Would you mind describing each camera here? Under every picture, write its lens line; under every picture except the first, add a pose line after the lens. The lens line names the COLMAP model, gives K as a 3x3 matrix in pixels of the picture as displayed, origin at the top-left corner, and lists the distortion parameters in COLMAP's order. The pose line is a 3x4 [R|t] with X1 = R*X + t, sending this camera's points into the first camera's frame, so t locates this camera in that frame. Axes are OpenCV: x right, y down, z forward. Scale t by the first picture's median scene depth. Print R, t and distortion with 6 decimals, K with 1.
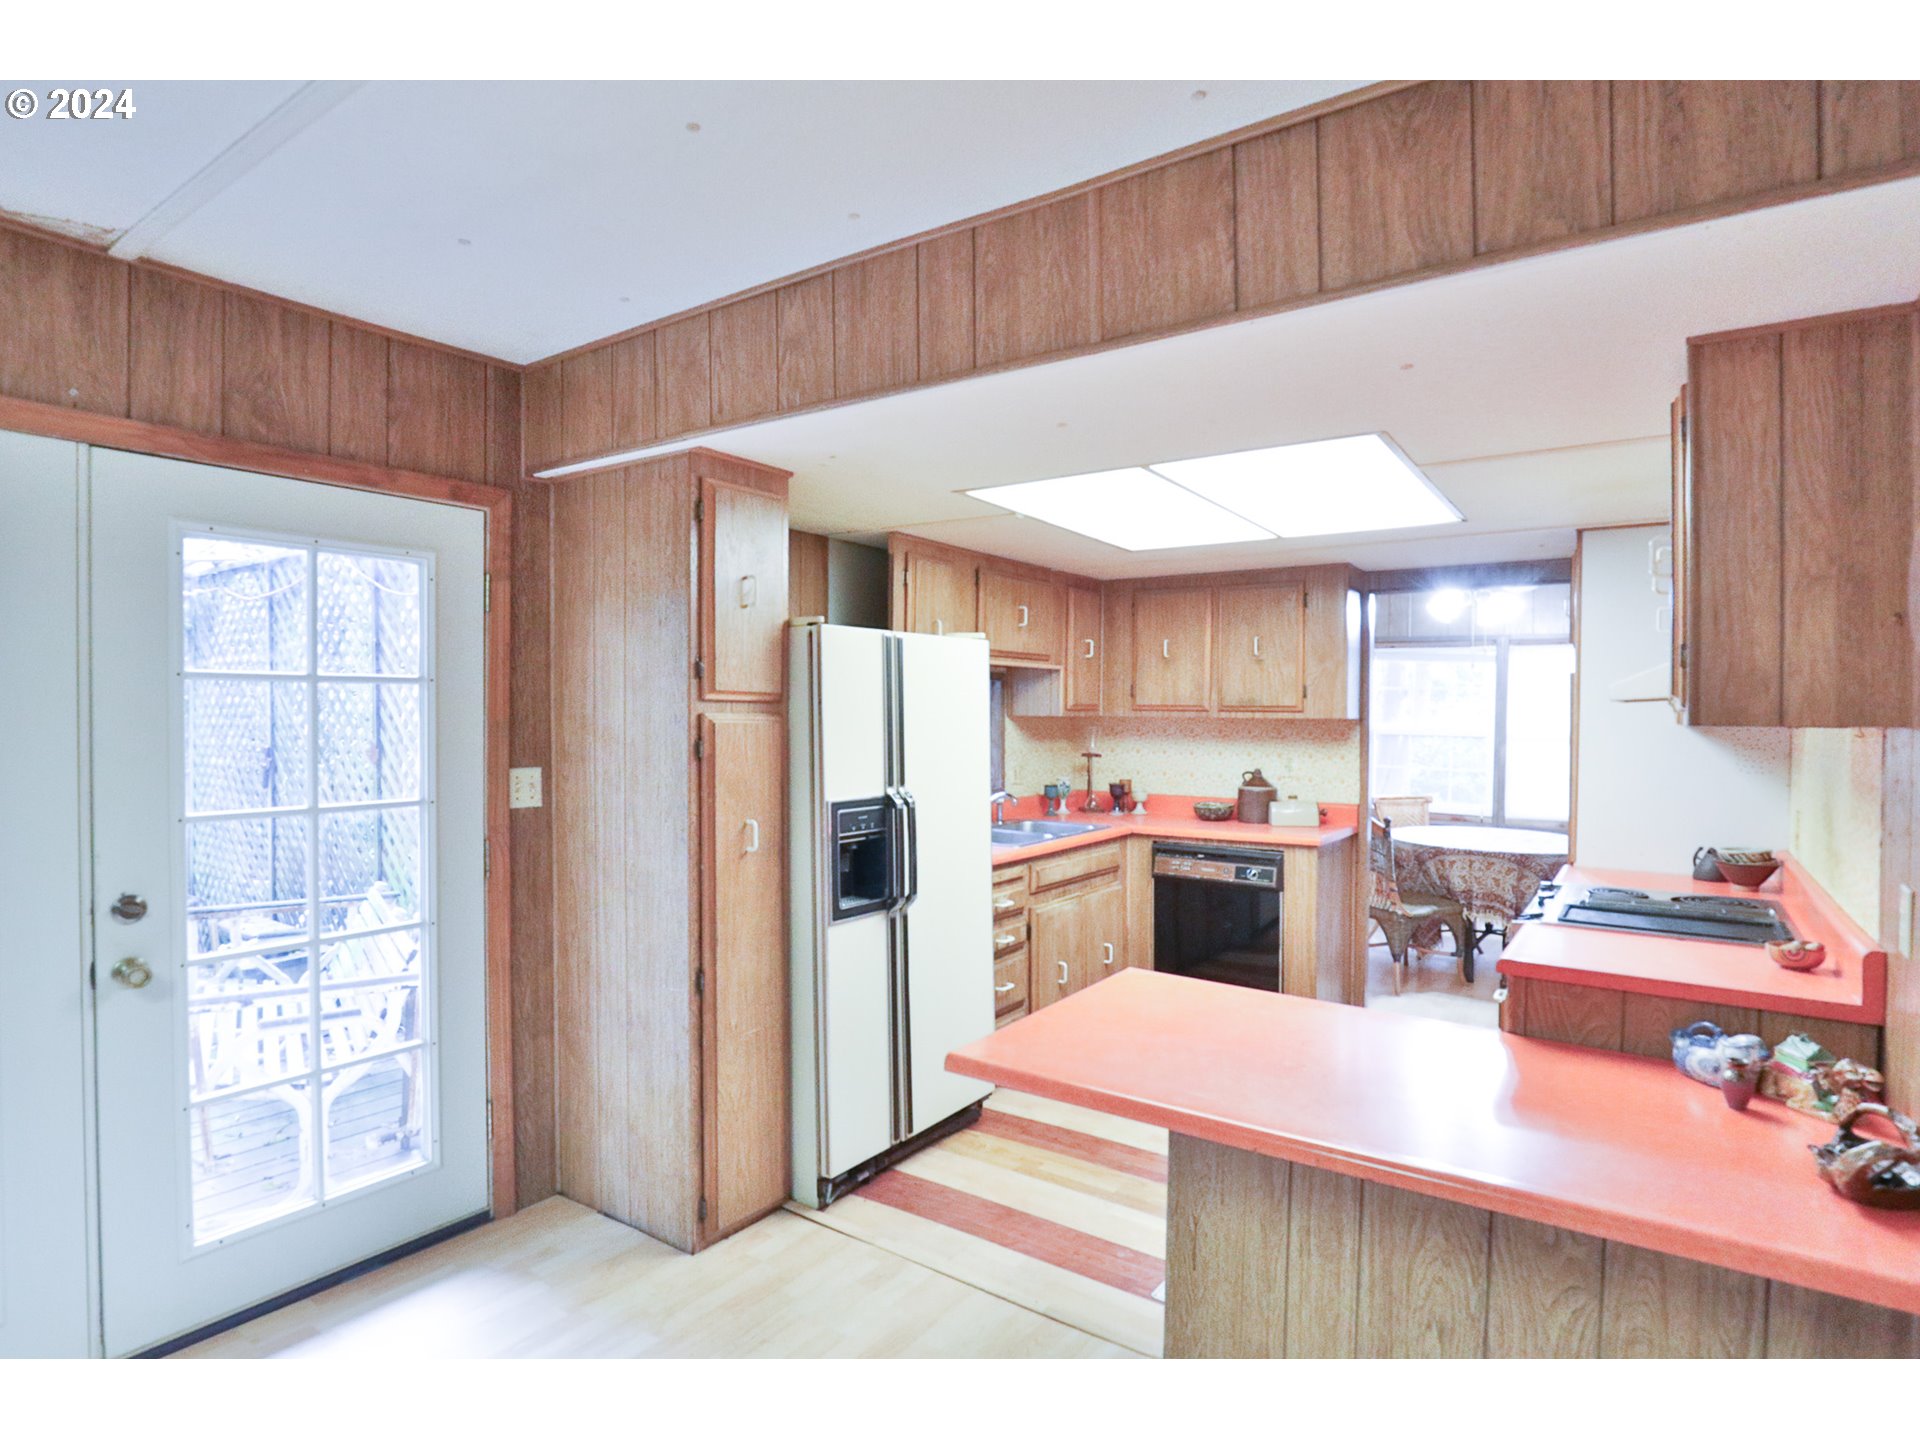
lens RADIAL K [[990.1, 0, 945.5], [0, 990.1, 722.9], [0, 0, 1]] dist [-0.027482, 0.000319]
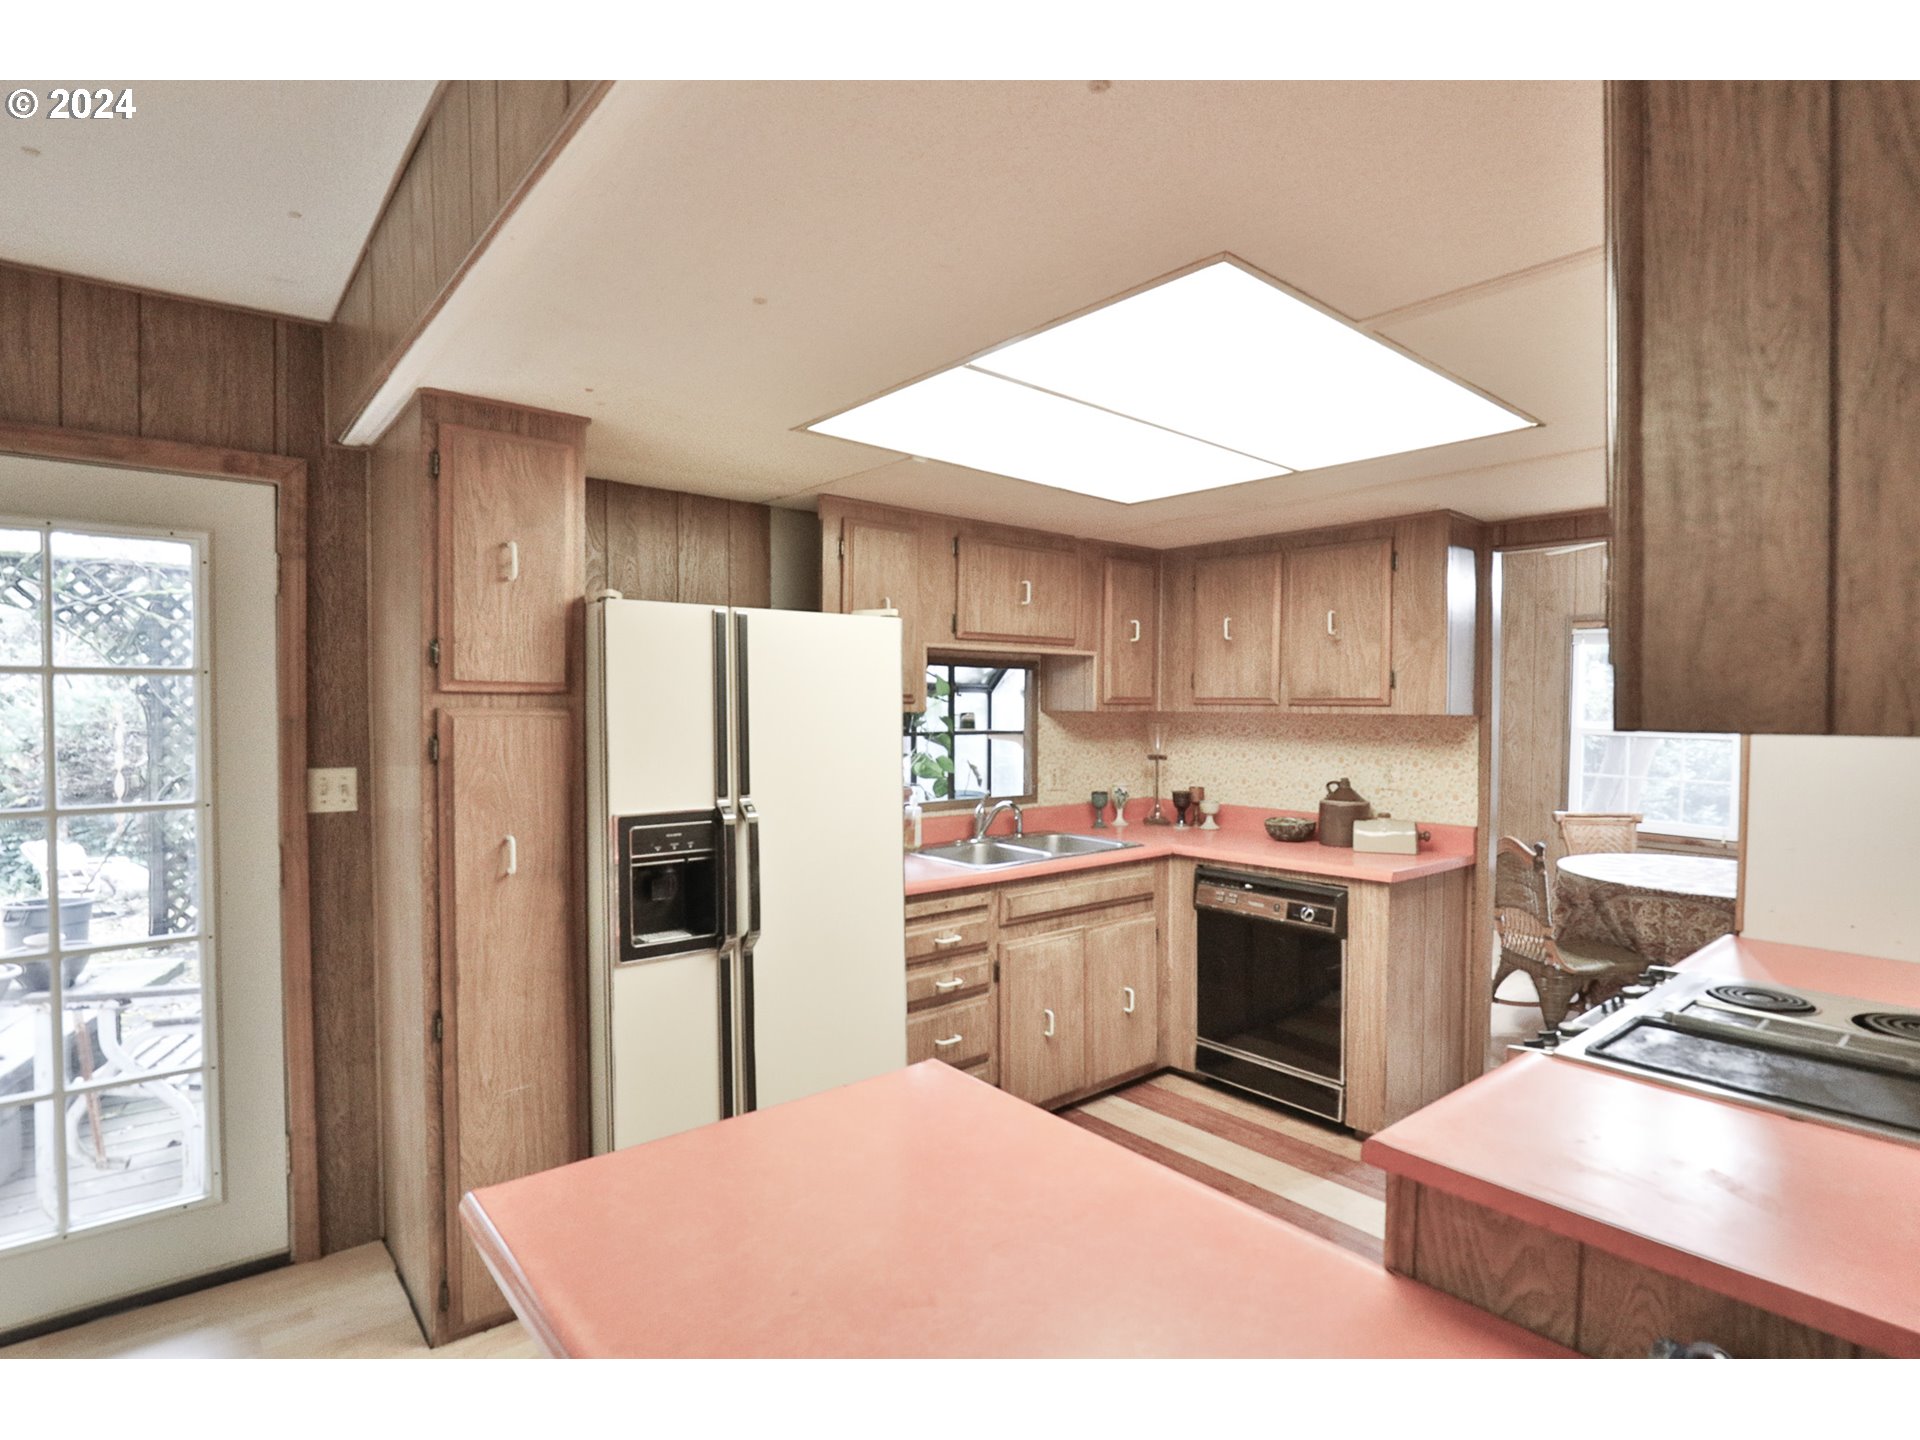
lens RADIAL K [[959.0, 0, 963.2], [0, 959.0, 727.1], [0, 0, 1]] dist [-0.023947, 0.000404]
pose [[0.969219, 0.004925, -0.246151, 0.255935], [-0.002623, 0.999950, 0.009681, -0.001267], [0.246186, -0.008737, 0.969183, 0.221919]]
